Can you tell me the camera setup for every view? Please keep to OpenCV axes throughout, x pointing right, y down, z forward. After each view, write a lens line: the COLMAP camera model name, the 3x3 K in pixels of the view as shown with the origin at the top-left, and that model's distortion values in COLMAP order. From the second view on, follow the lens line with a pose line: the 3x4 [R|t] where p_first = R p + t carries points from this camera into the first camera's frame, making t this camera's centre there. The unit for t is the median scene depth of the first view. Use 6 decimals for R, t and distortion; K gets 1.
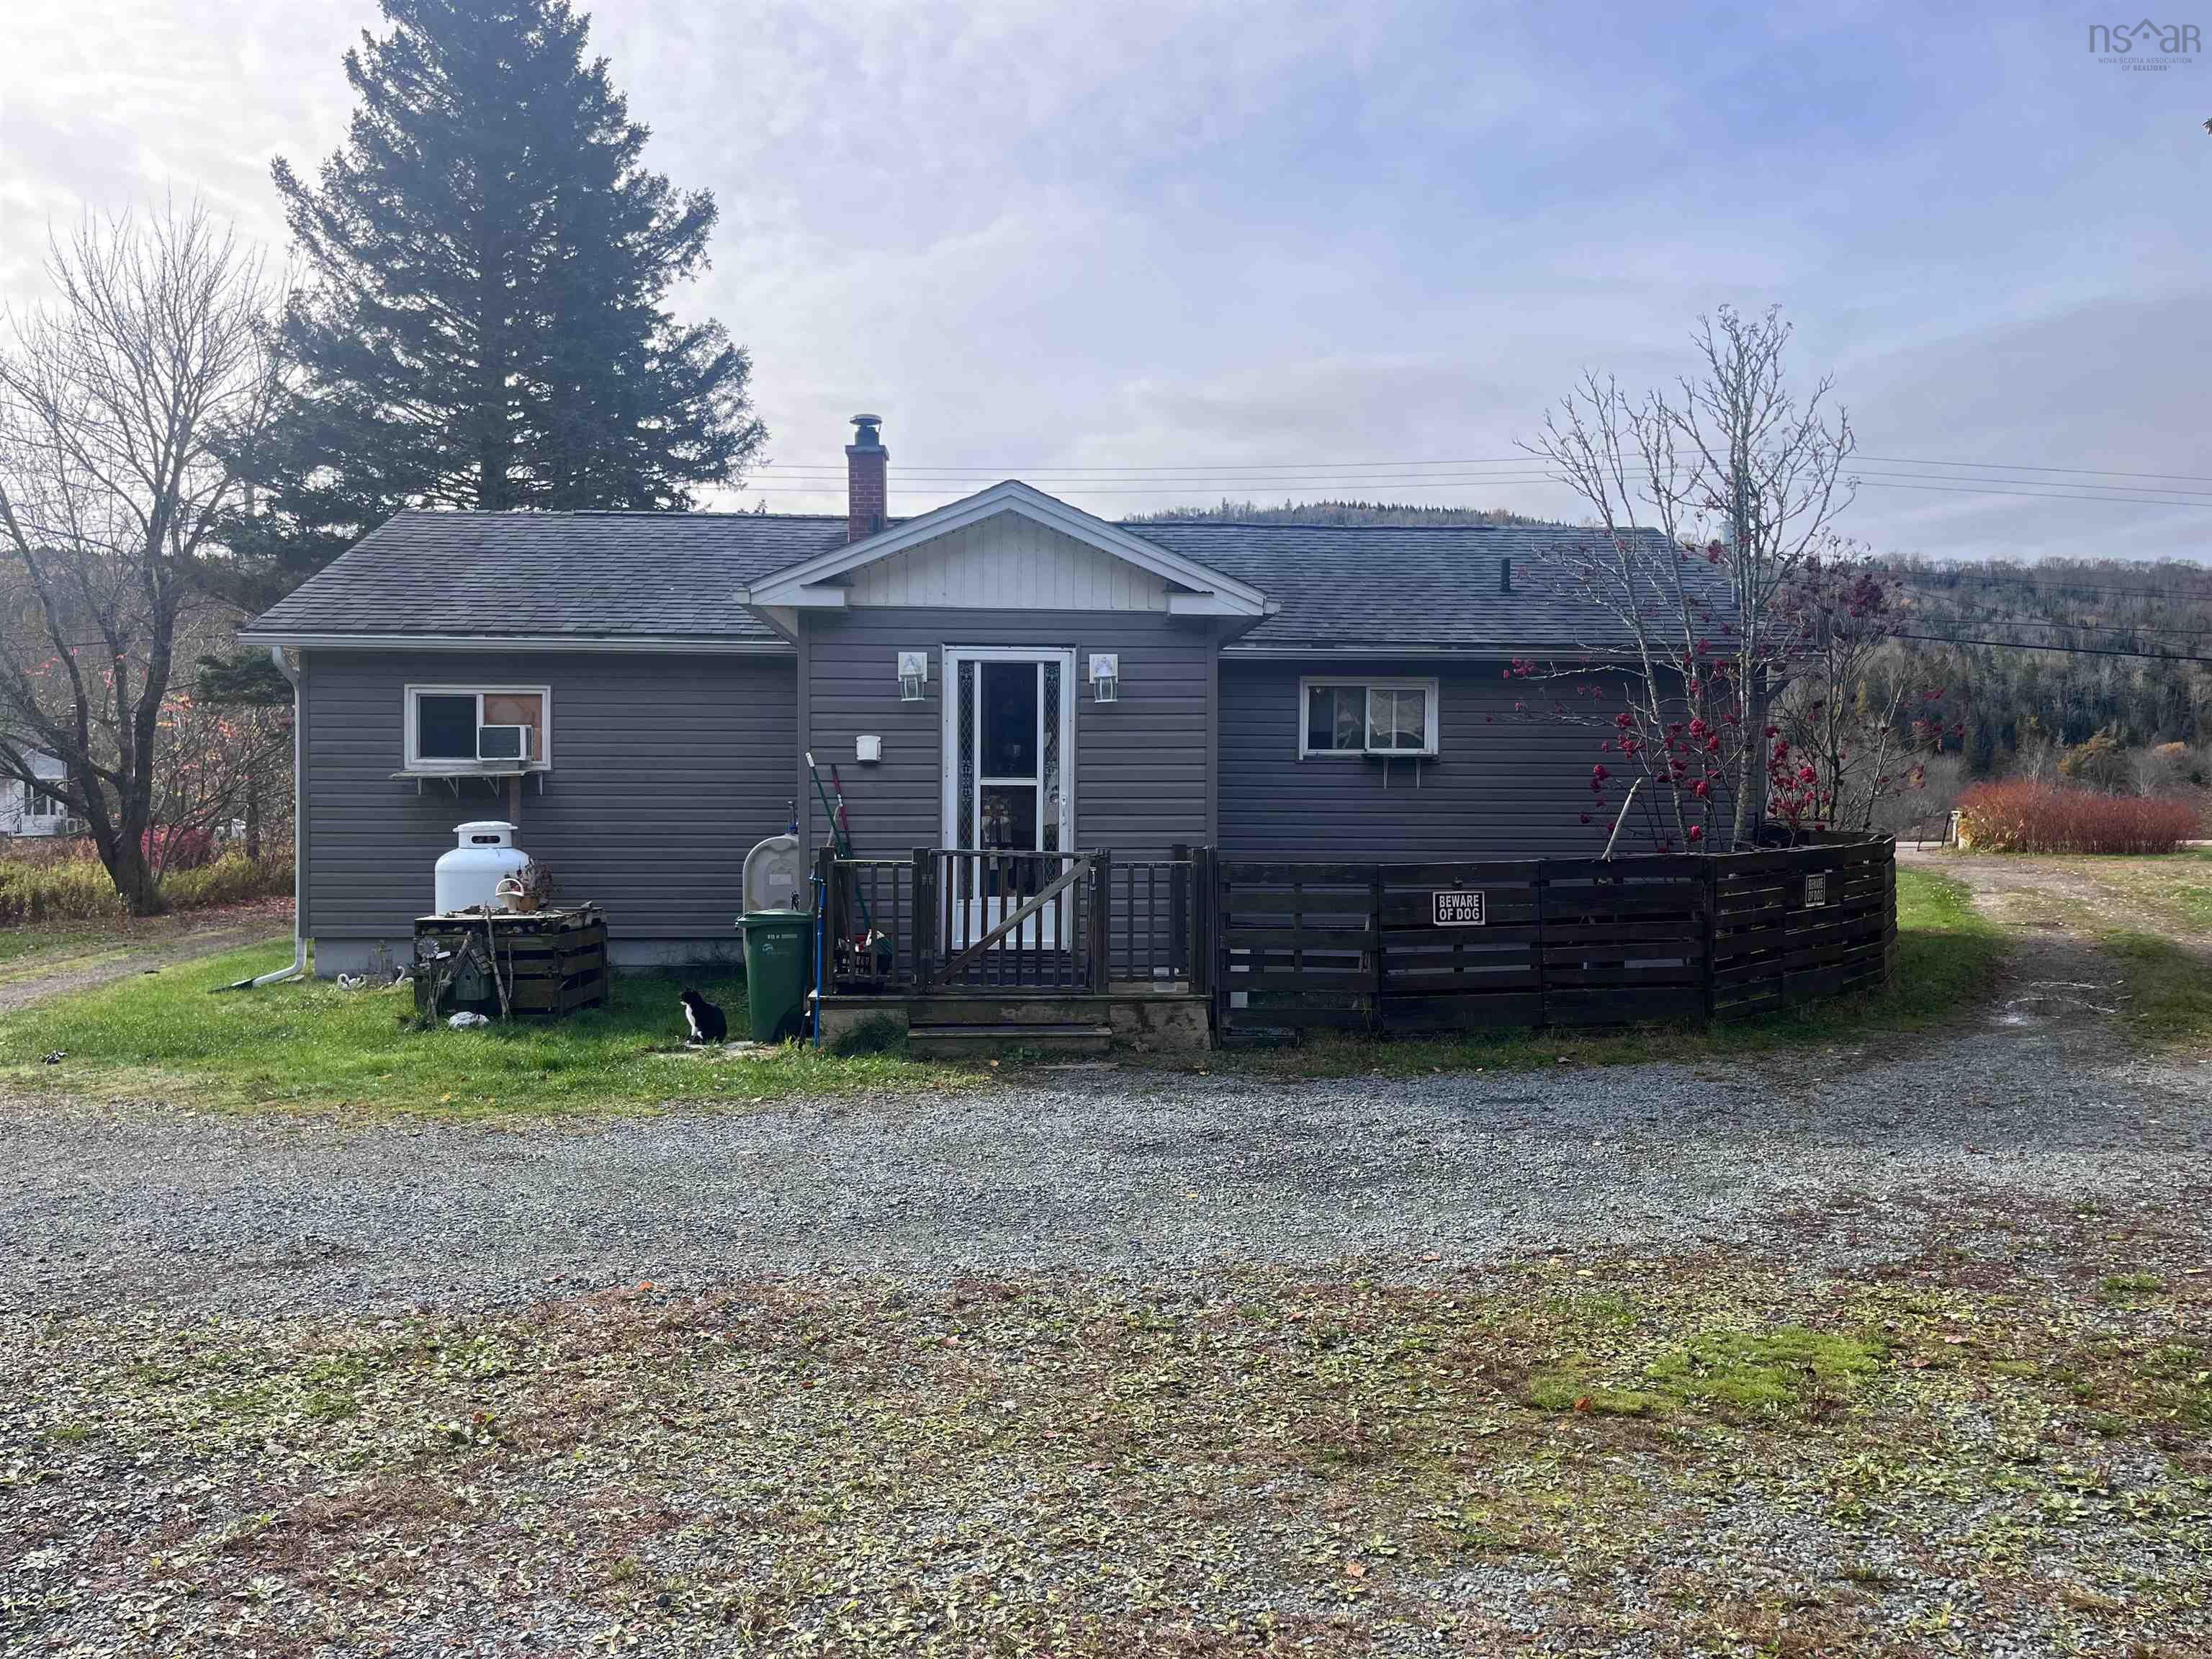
lens RADIAL K [[1699.5, 0, 1103.3], [0, 1699.5, 827.7], [0, 0, 1]] dist [0.053680, -0.059930]
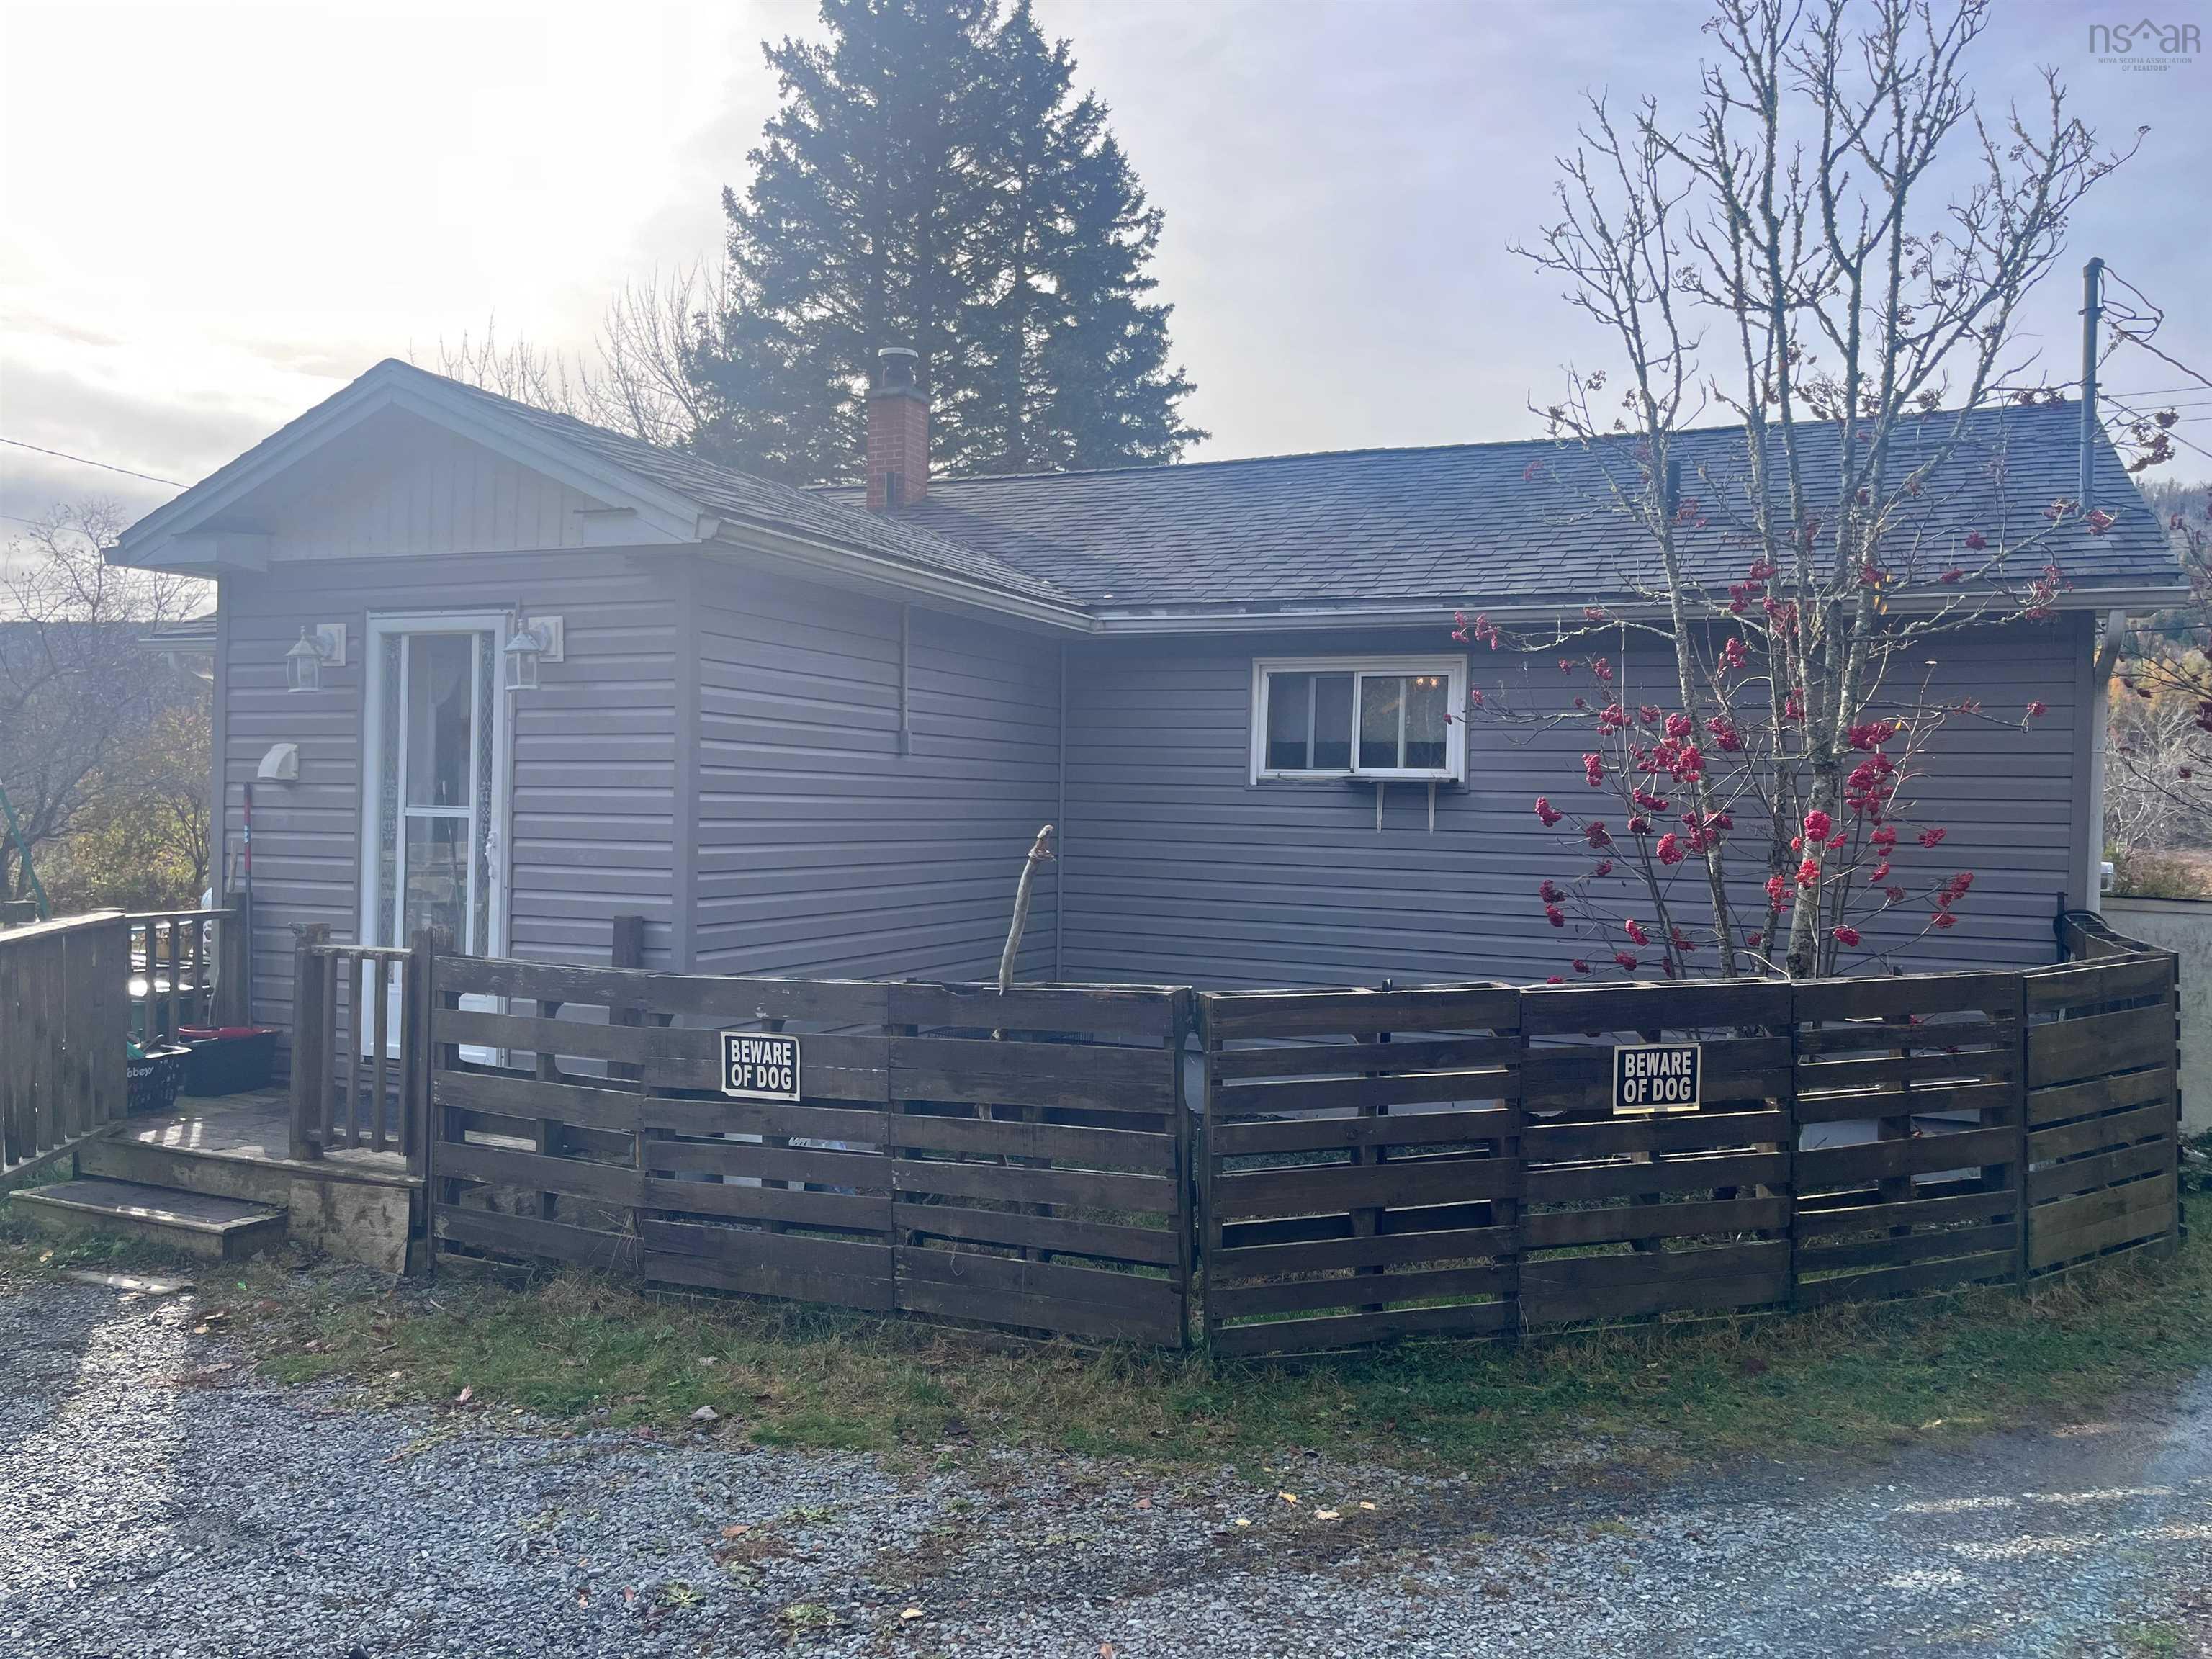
lens RADIAL K [[1699.5, 0, 1107.7], [0, 1699.5, 827.1], [0, 0, 1]] dist [0.053680, -0.059930]
pose [[0.891846, 0.020618, -0.451868, 0.485422], [-0.026548, 0.999625, -0.006786, -0.023247], [0.451558, 0.018049, 0.892059, 0.516737]]
